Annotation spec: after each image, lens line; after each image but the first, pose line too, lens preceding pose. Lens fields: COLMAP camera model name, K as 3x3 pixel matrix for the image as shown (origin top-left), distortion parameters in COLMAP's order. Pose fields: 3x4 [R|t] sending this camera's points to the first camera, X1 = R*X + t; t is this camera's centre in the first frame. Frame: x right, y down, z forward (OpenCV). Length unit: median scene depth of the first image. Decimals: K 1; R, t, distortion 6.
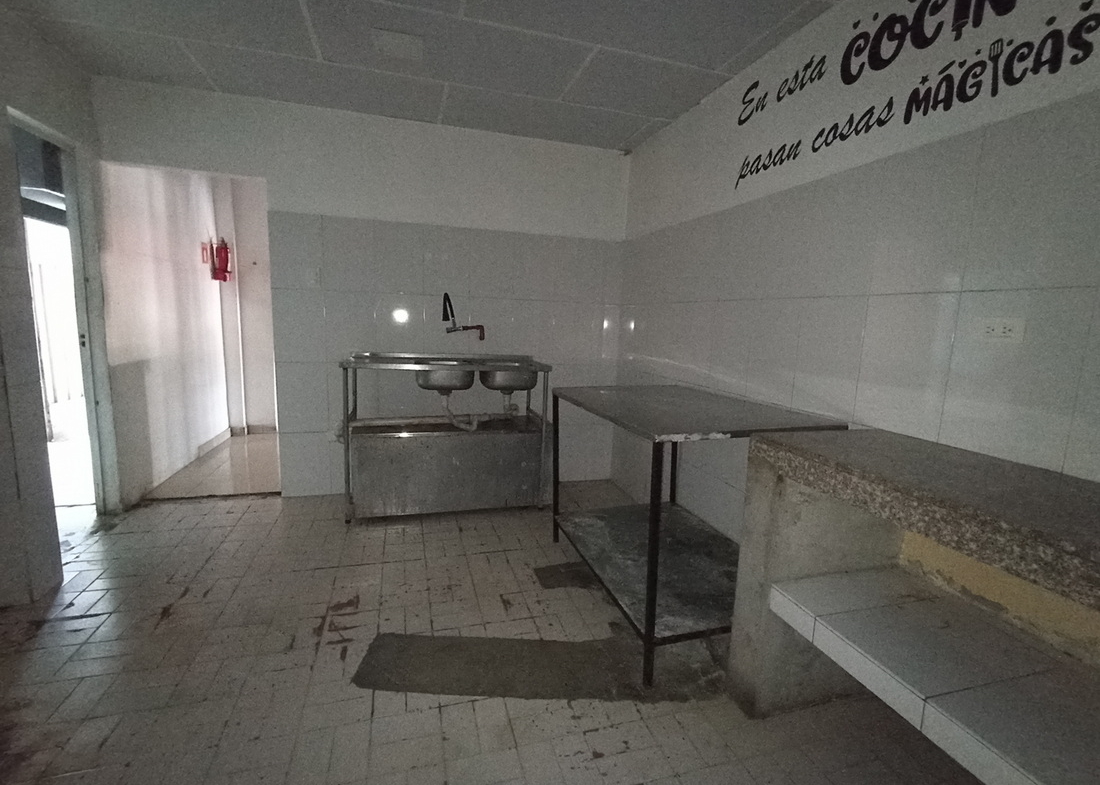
lens RADIAL K [[501.8, 0, 554.8], [0, 501.8, 389.1], [0, 0, 1]] dist [-0.002961, 0.000274]
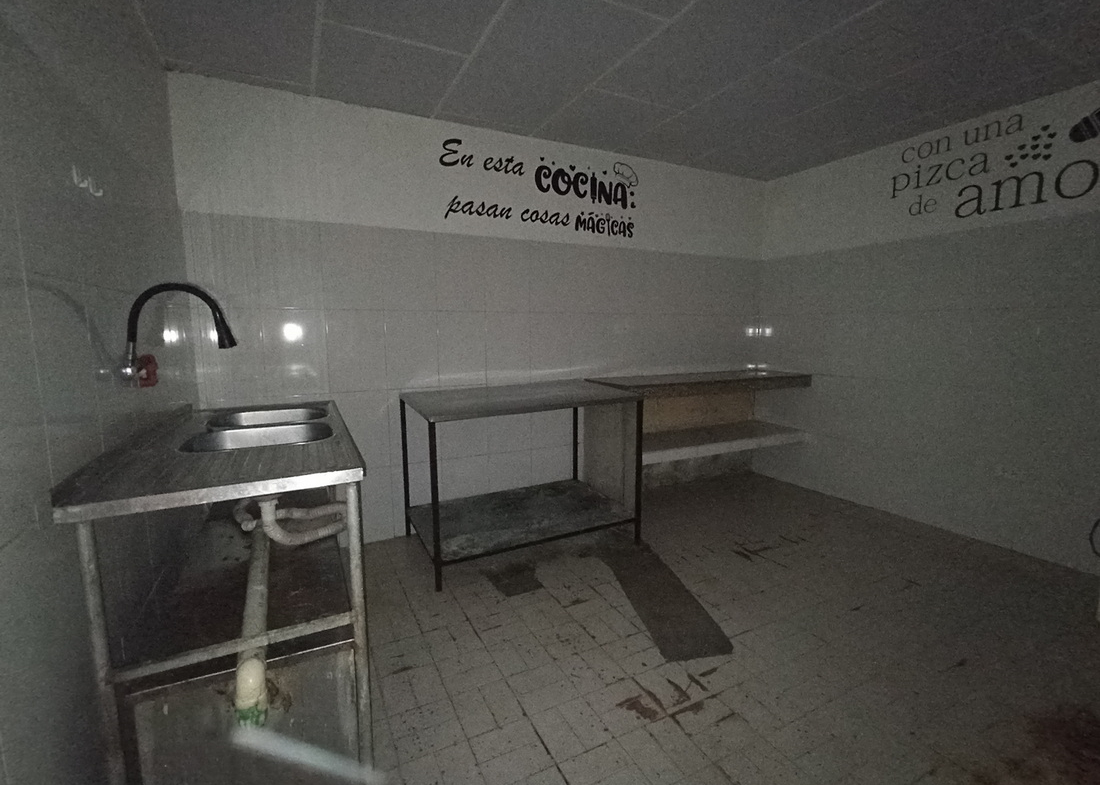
lens RADIAL K [[501.8, 0, 554.5], [0, 501.8, 392.2], [0, 0, 1]] dist [-0.002961, 0.000274]
pose [[-0.181329, -0.154305, 0.971241, -1.214456], [0.132377, 0.974795, 0.179585, -0.230886], [-0.974472, 0.161134, -0.156332, 1.327304]]
